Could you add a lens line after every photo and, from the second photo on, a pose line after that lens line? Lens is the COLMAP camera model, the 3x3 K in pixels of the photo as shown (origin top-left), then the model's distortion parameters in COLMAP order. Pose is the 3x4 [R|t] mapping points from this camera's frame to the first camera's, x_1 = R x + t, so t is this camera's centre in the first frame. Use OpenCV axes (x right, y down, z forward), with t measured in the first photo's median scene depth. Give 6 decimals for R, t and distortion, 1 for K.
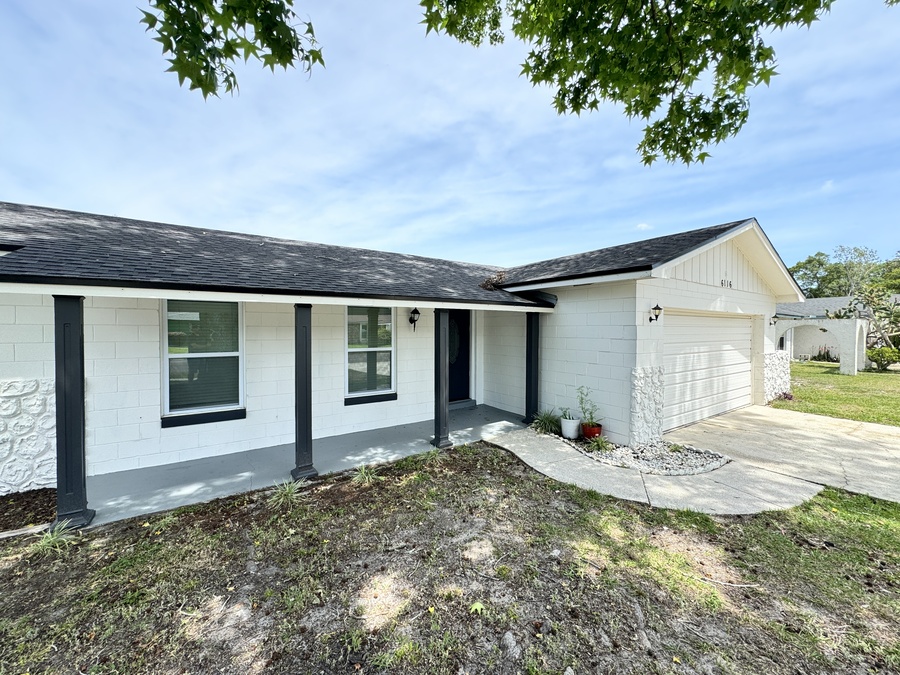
lens RADIAL K [[367.6, 0, 450.0], [0, 367.6, 337.5], [0, 0, 1]] dist [-0.012622, -0.000231]
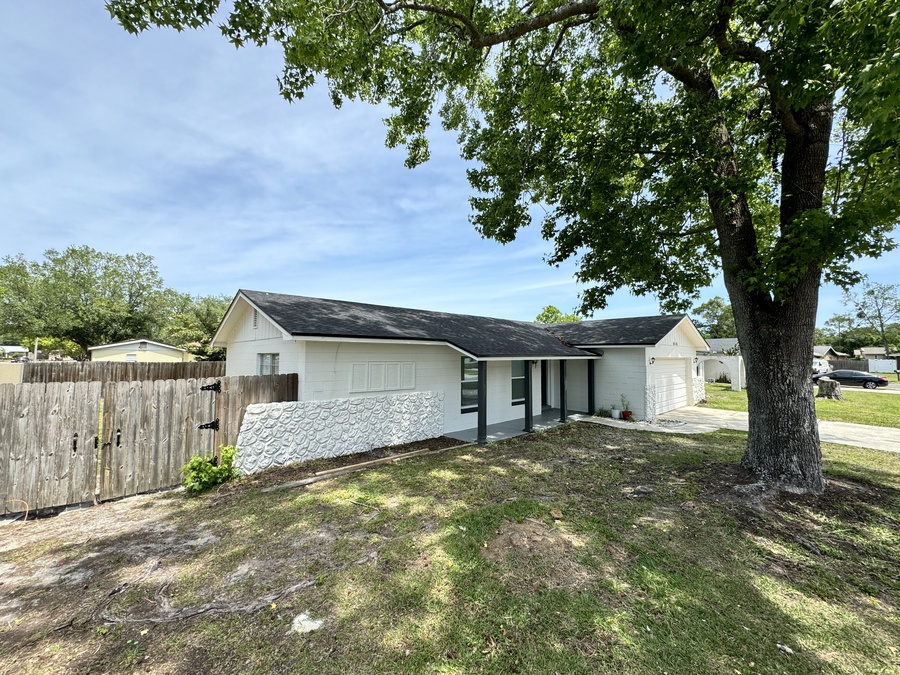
lens RADIAL K [[367.6, 0, 450.0], [0, 367.6, 337.5], [0, 0, 1]] dist [-0.012622, -0.000231]
pose [[0.987839, 0.010018, 0.155156, -0.693672], [0.000913, 0.997531, -0.070220, -0.034994], [-0.155477, 0.069508, 0.985391, -0.706733]]
